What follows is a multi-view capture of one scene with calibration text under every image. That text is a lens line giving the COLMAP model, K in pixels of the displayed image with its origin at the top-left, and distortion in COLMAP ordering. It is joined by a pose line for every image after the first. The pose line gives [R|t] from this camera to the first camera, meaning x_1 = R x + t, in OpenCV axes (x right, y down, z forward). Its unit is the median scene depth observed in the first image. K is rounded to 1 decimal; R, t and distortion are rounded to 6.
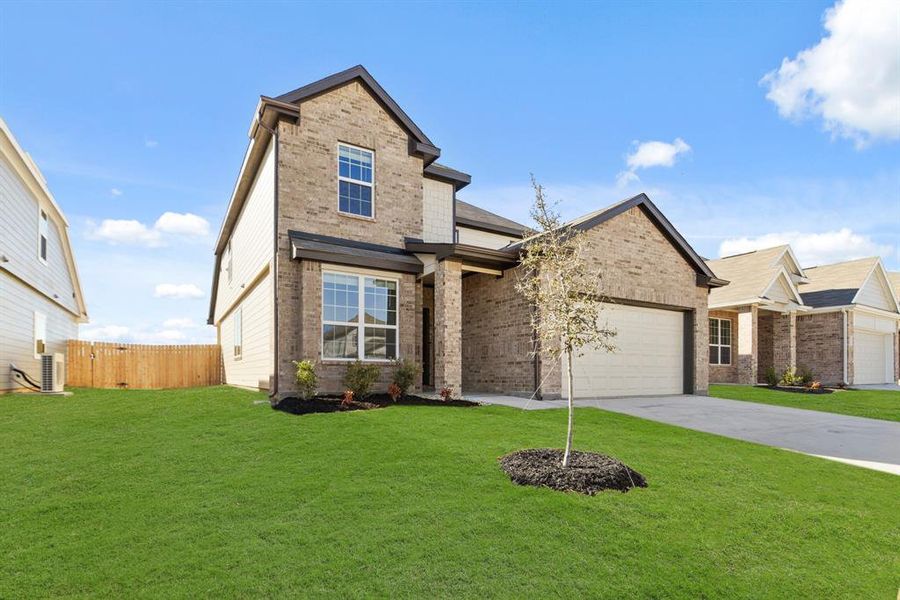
lens RADIAL K [[450.3, 0, 450.0], [0, 450.3, 372.6], [0, 0, 1]] dist [-0.000021, 0.000000]
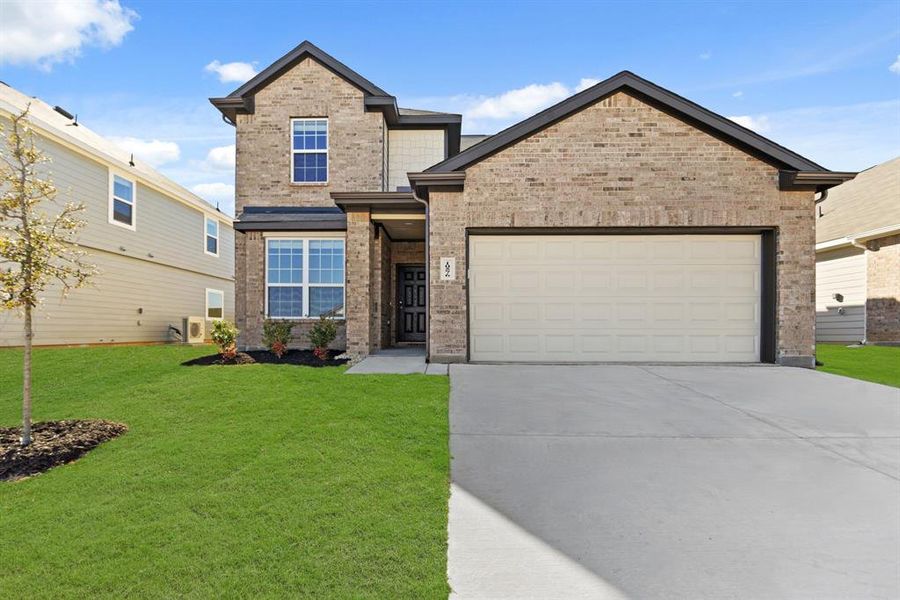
lens RADIAL K [[409.7, 0, 449.3], [0, 409.7, 332.3], [0, 0, 1]] dist [-0.002309, -0.000492]
pose [[0.846316, 0.001472, -0.532679, 0.590476], [0.001495, 0.999986, 0.005138, 0.001184], [0.532679, -0.005145, 0.846302, 0.352077]]
